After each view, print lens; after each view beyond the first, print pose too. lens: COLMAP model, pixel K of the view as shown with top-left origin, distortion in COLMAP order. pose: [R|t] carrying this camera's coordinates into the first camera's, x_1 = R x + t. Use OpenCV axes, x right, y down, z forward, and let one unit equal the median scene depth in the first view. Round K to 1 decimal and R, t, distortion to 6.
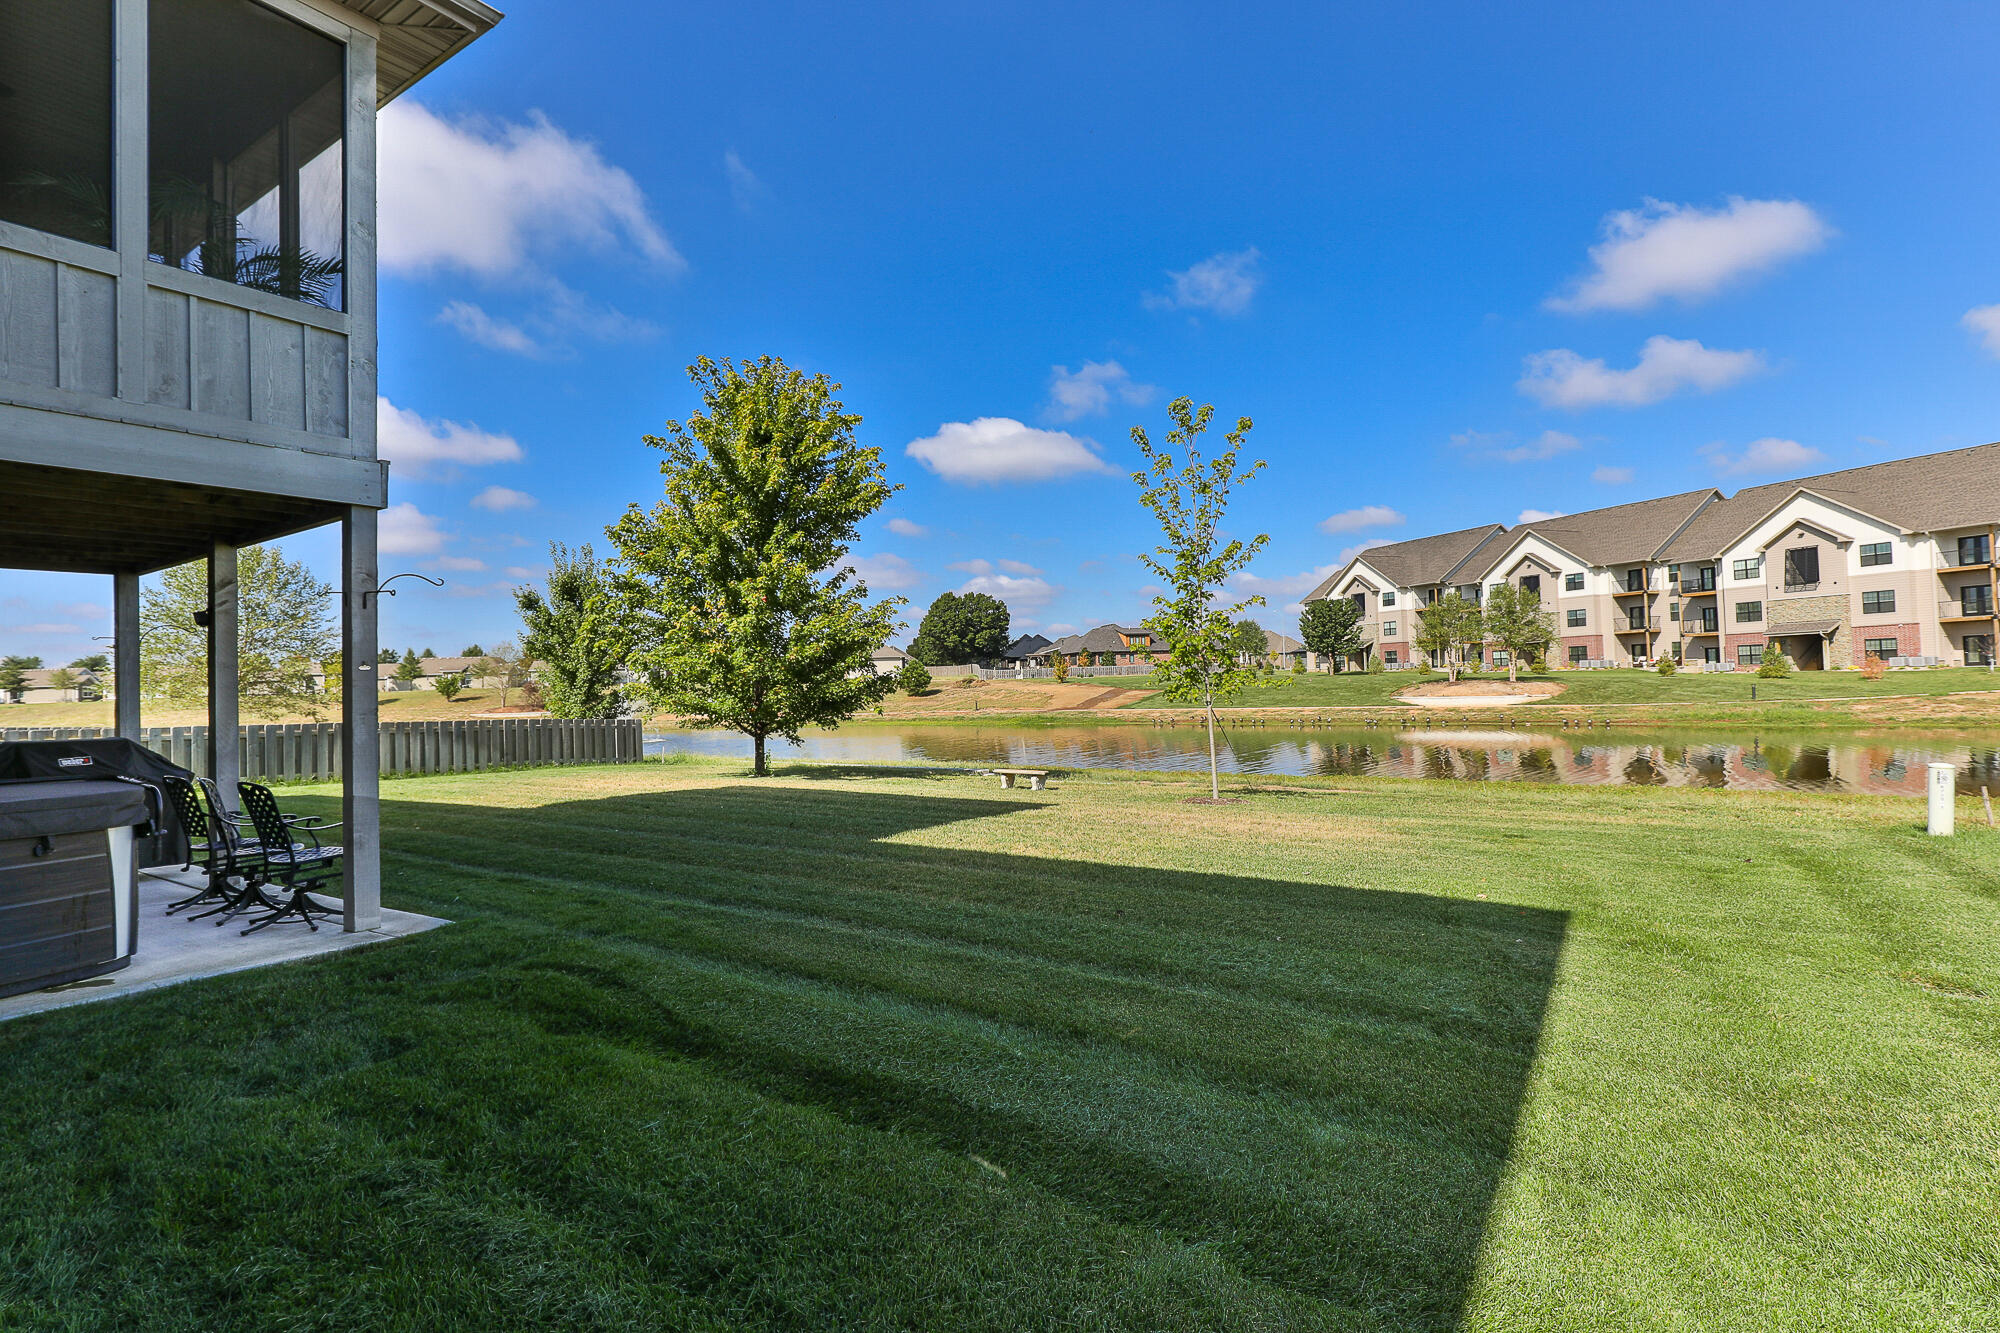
lens RADIAL K [[915.7, 0, 1003.2], [0, 915.7, 677.5], [0, 0, 1]] dist [-0.002182, 0.000208]
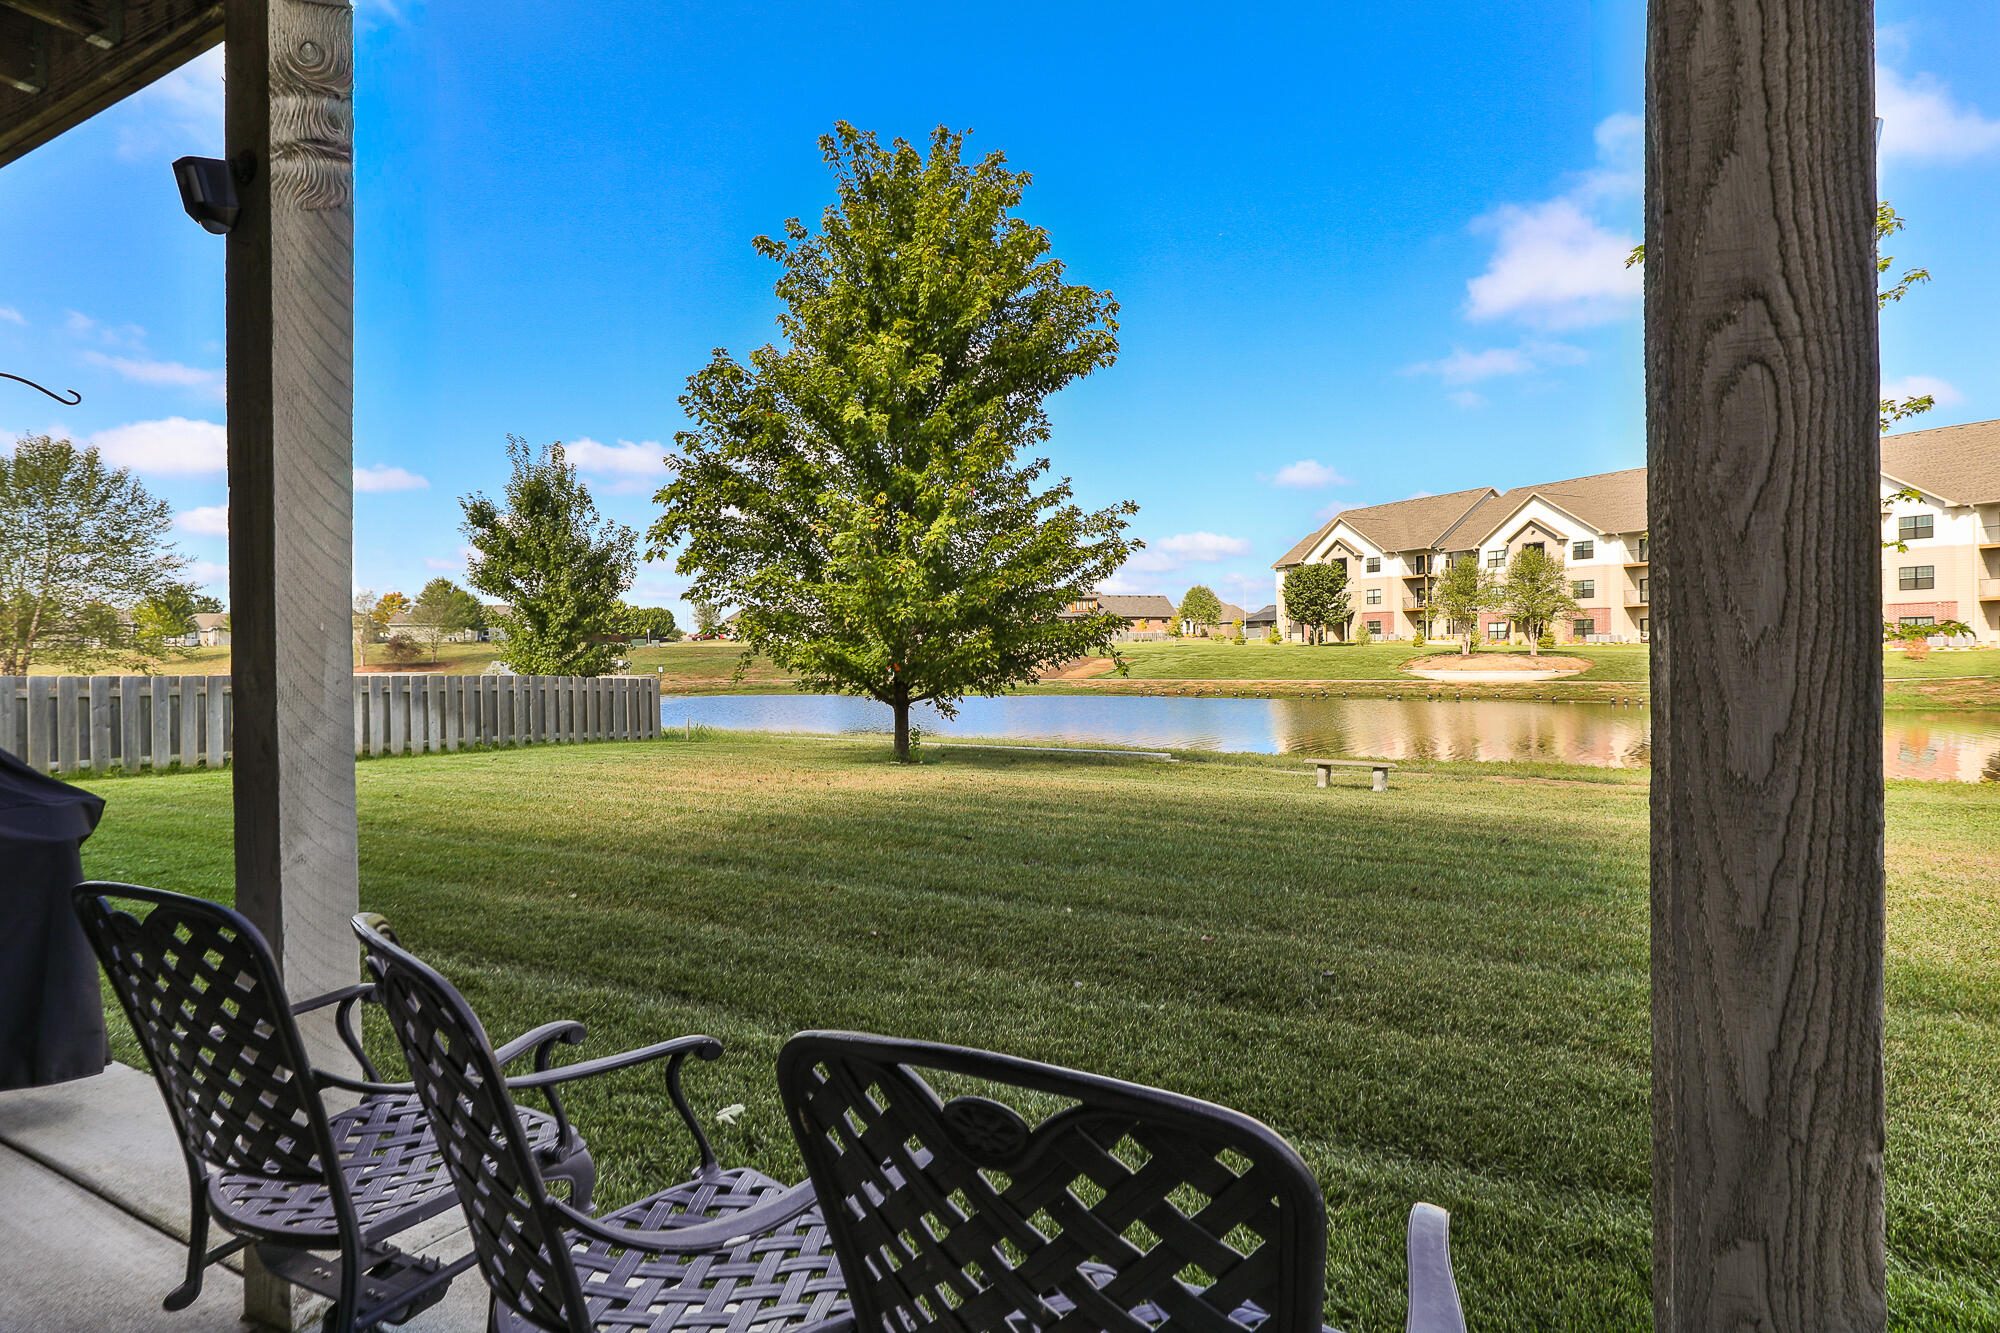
lens RADIAL K [[977.3, 0, 996.3], [0, 977.3, 661.9], [0, 0, 1]] dist [-0.006599, -0.001392]
pose [[0.995528, 0.017190, 0.092888, -0.075960], [-0.018764, 0.999694, 0.016099, 0.005675], [-0.092583, -0.017770, 0.995546, 0.079176]]
